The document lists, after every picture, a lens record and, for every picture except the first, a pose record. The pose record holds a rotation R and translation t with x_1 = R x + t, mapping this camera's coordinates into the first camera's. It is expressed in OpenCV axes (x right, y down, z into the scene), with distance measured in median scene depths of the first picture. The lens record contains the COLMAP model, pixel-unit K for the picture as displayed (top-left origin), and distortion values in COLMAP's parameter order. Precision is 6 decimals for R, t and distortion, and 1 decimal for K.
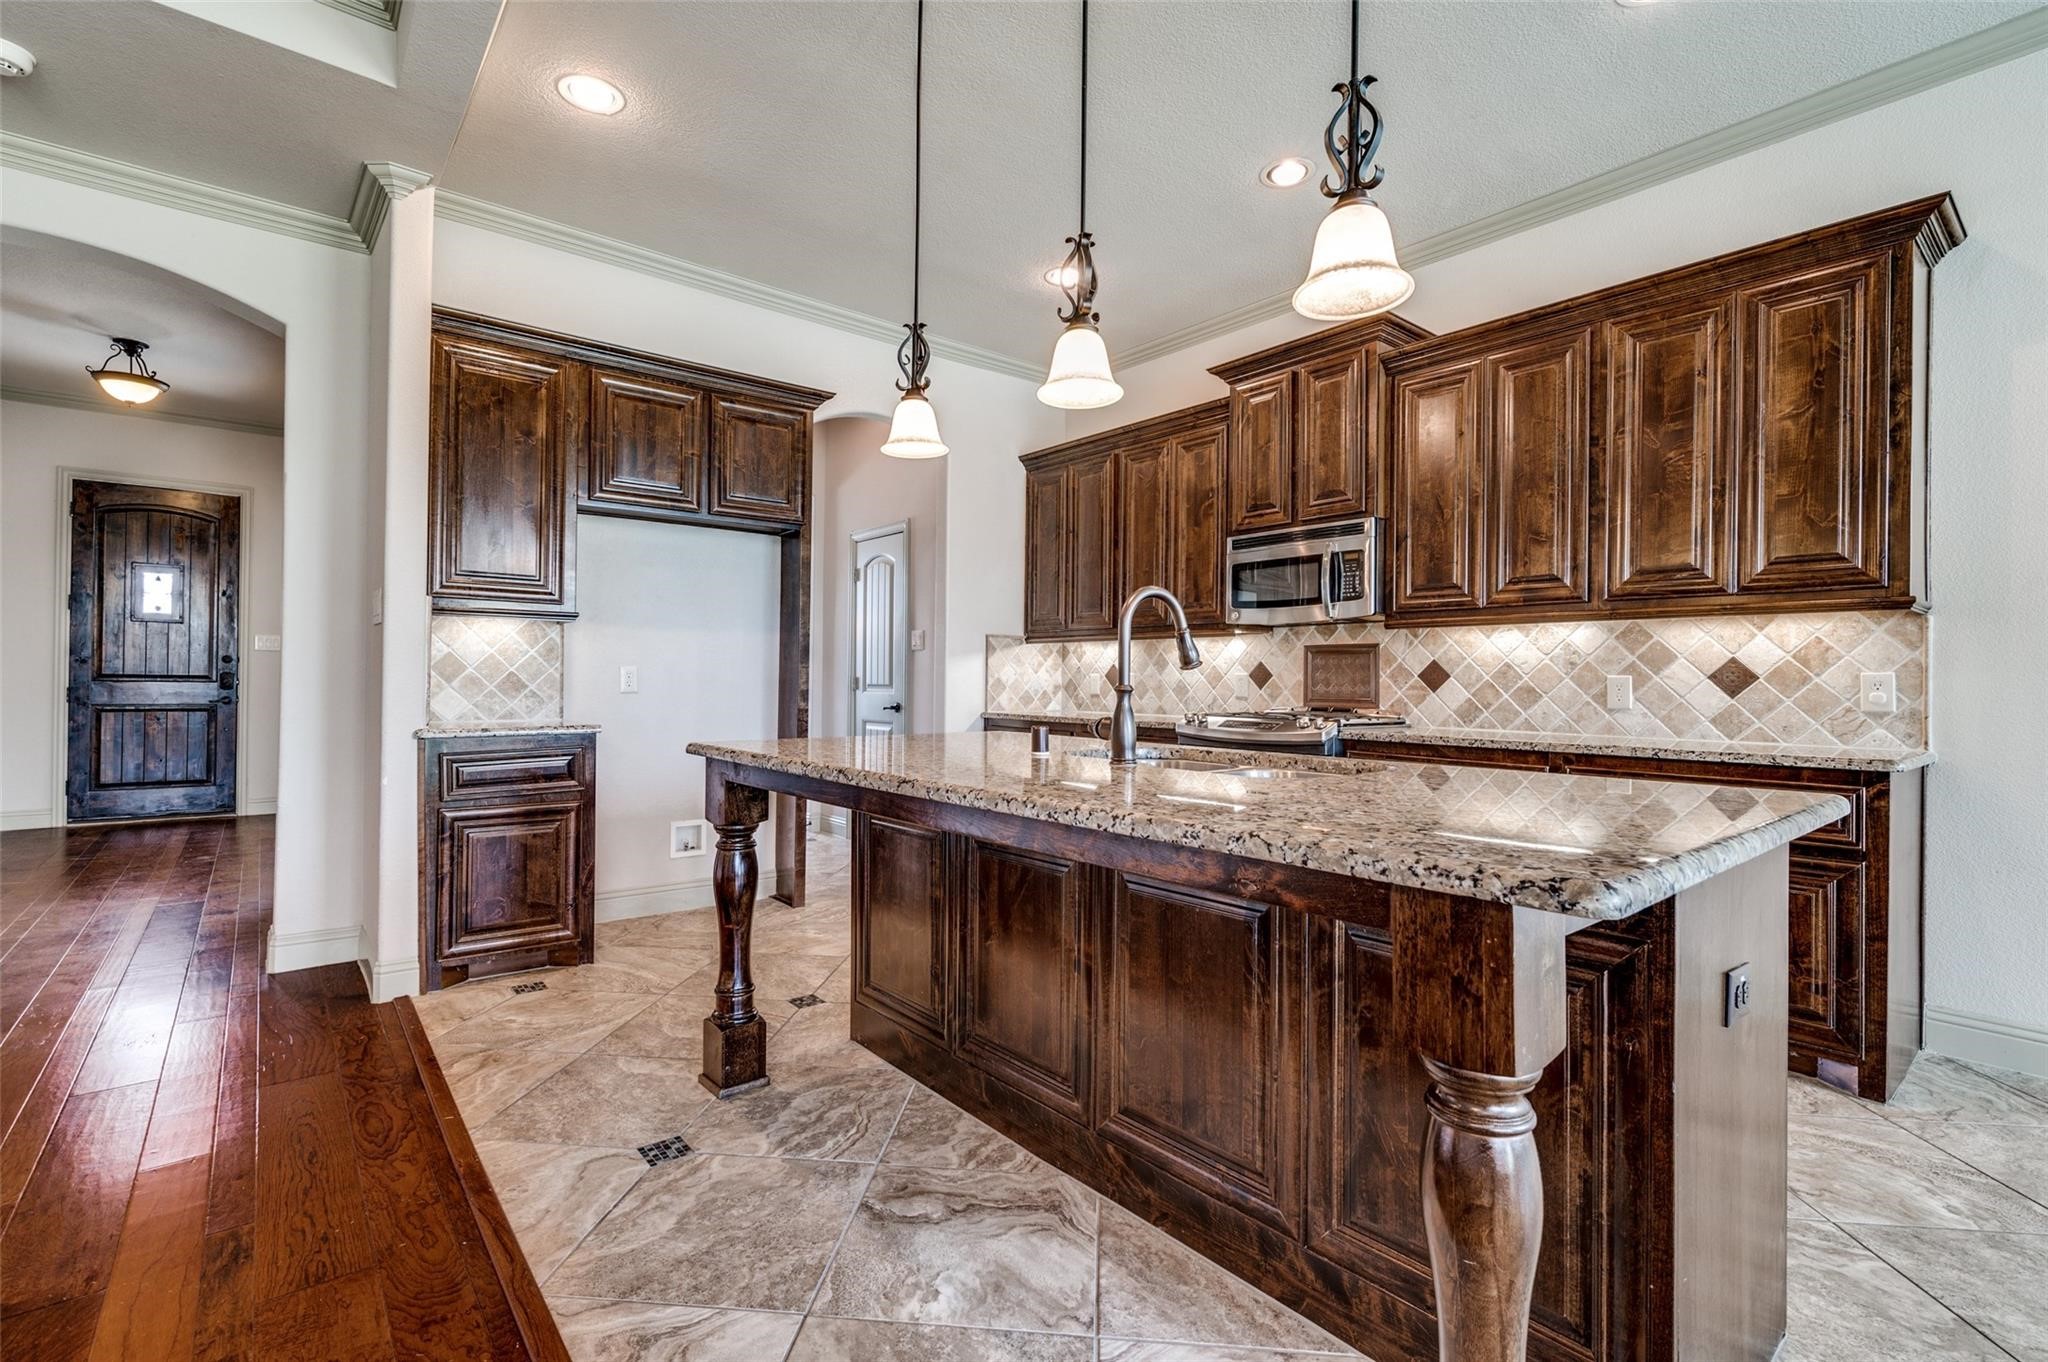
lens RADIAL K [[908.1, 0, 1010.5], [0, 908.1, 683.2], [0, 0, 1]] dist [0.001928, -0.000808]
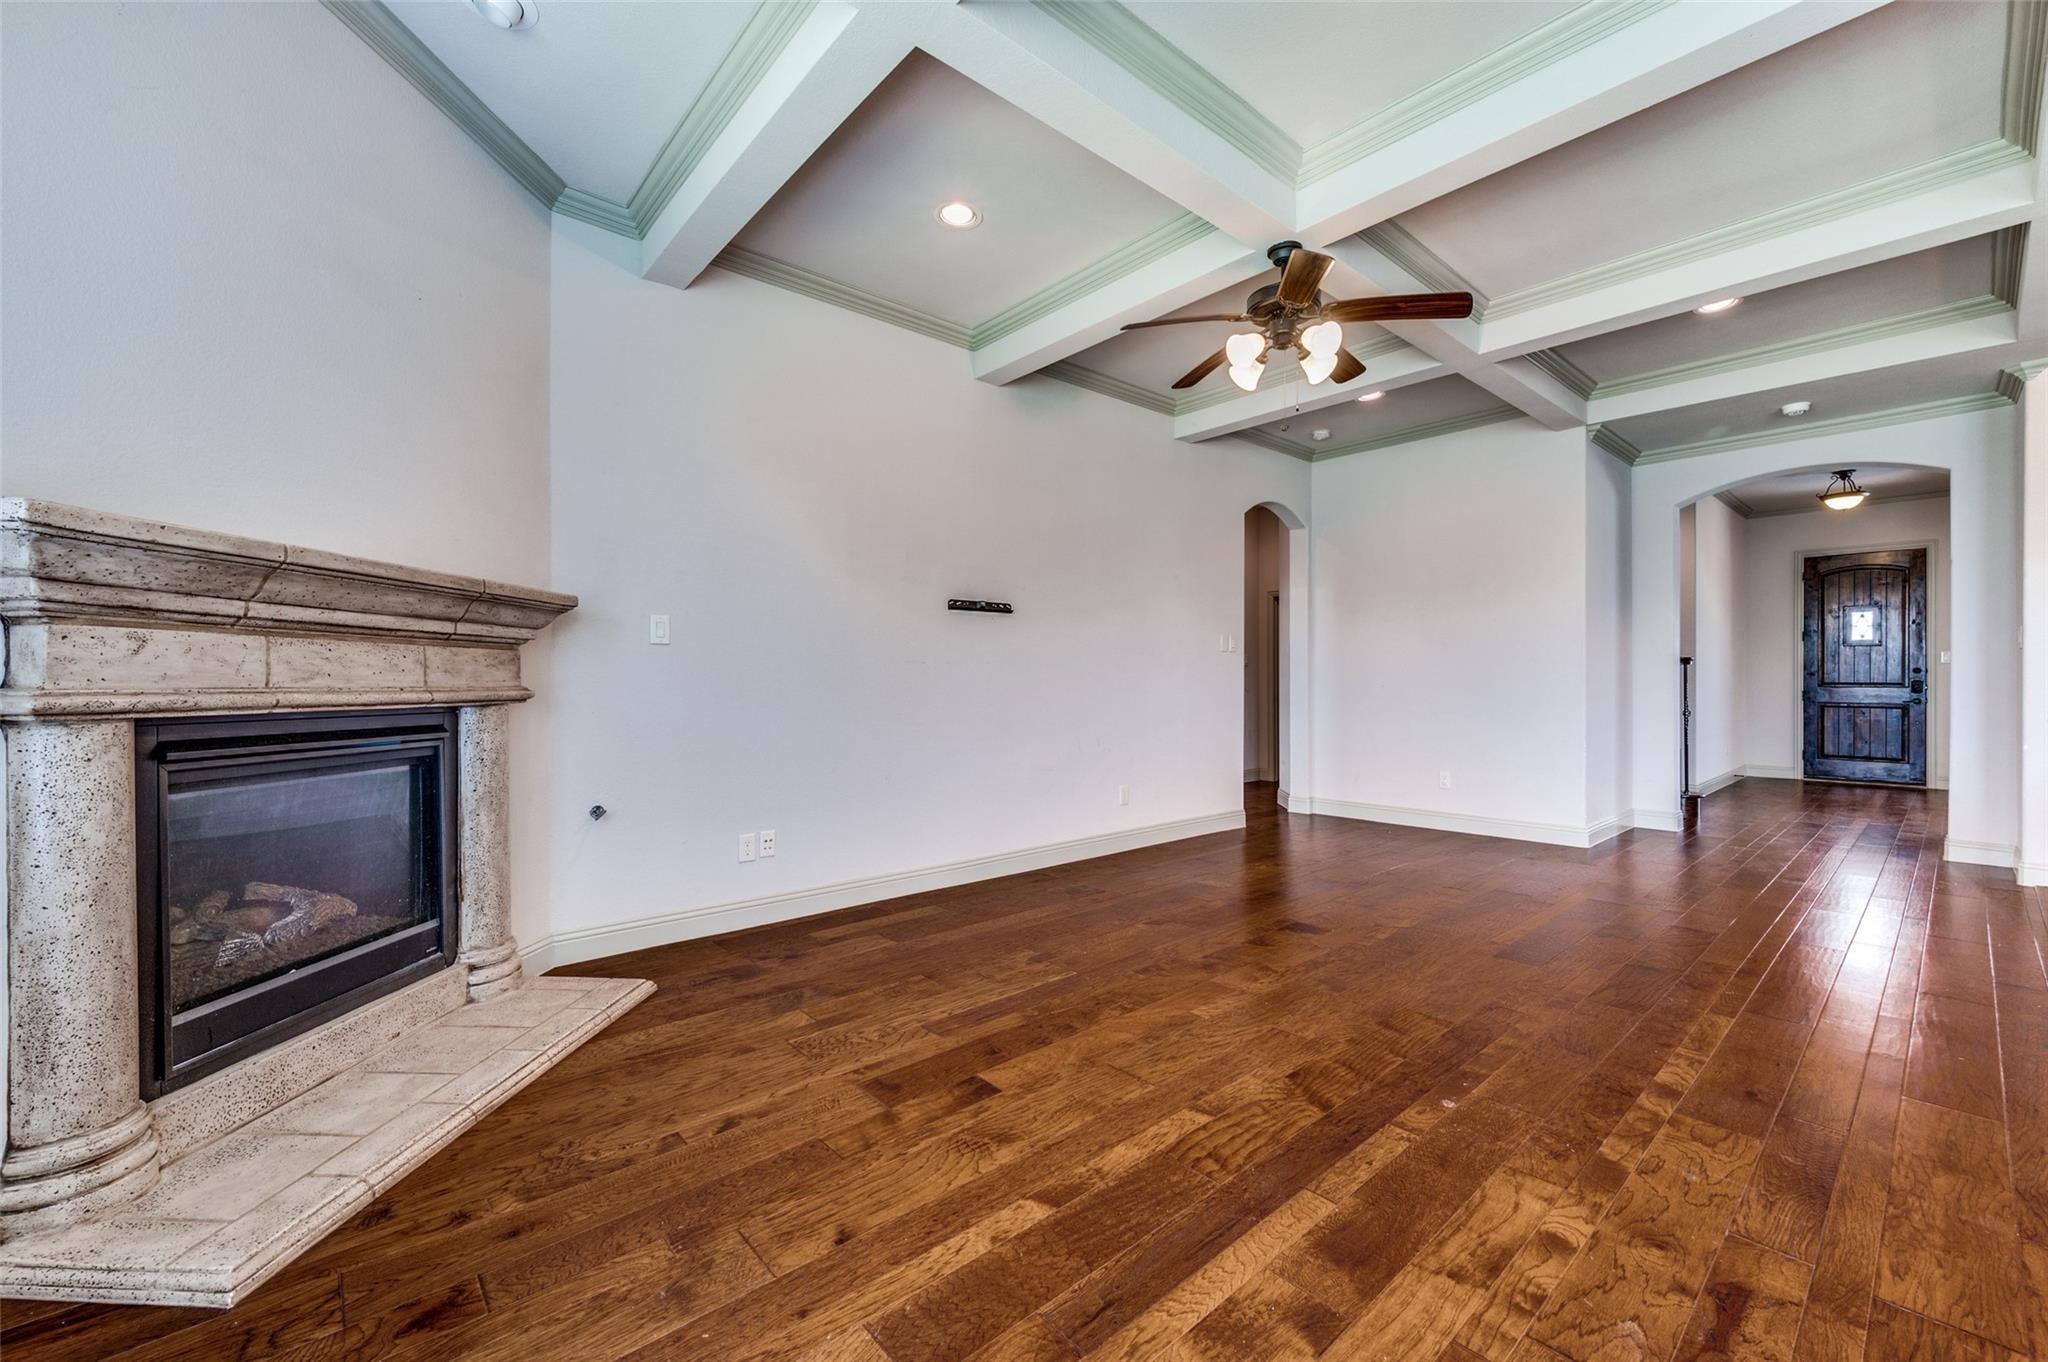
lens RADIAL K [[822.0, 0, 1020.6], [0, 822.0, 676.3], [0, 0, 1]] dist [0.006574, -0.000060]
pose [[0.029884, -0.015991, -0.999425, 0.517626], [-0.002148, 0.999869, -0.016062, 0.007727], [0.999551, 0.002627, 0.029846, -0.580829]]
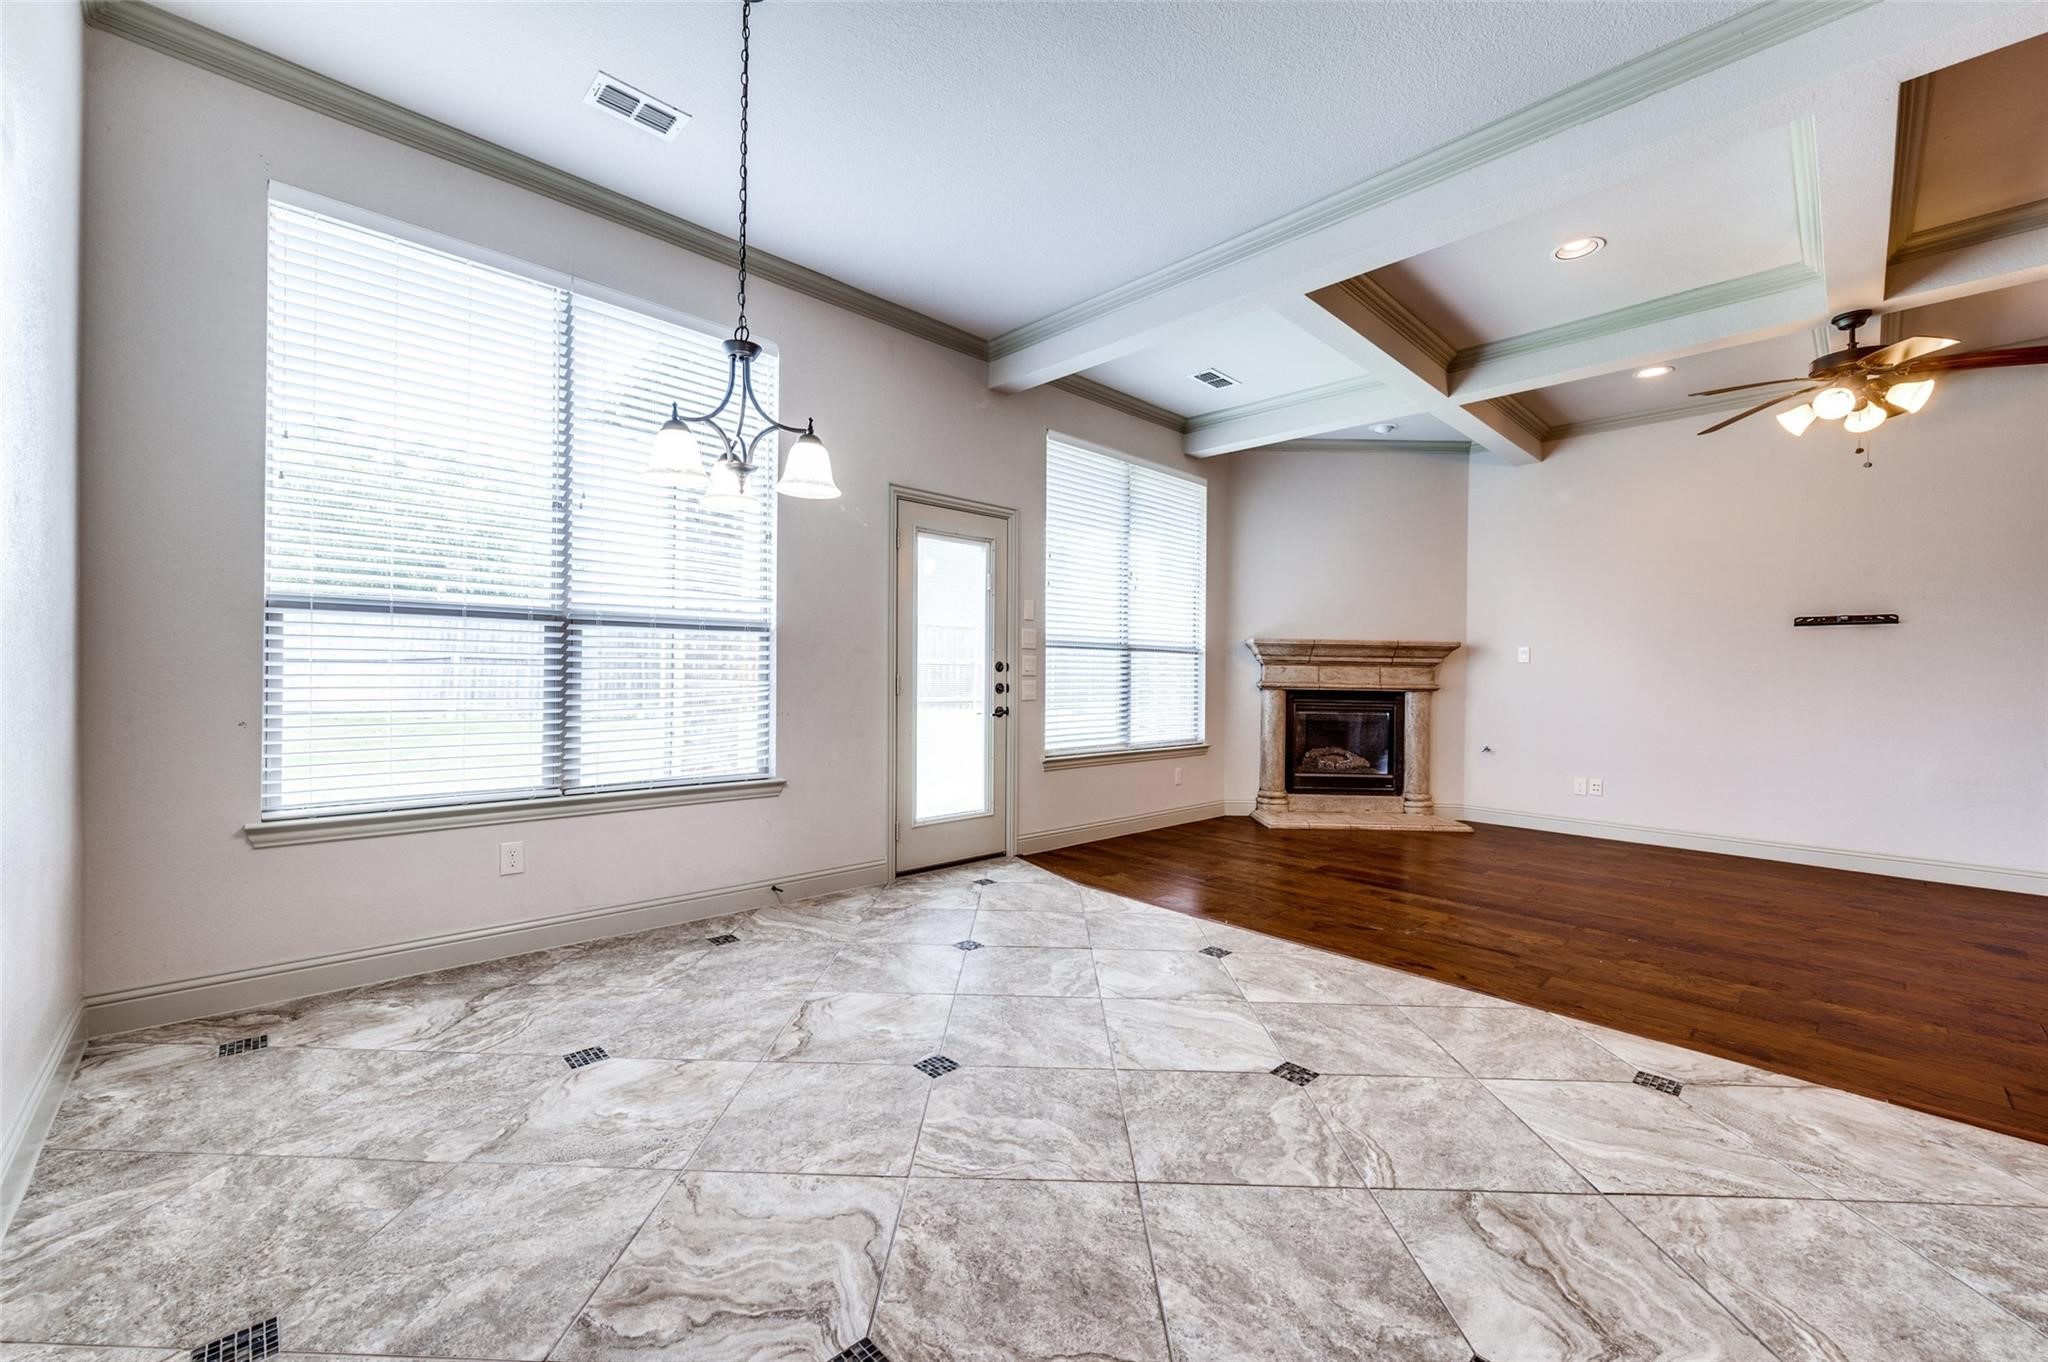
lens RADIAL K [[807.9, 0, 1024.1], [0, 807.9, 675.9], [0, 0, 1]] dist [-0.002069, 0.001059]
pose [[-0.996456, -0.025874, -0.080042, 0.706801], [-0.026210, 0.999652, 0.003140, 0.006049], [0.079933, 0.005226, -0.996787, 0.481882]]
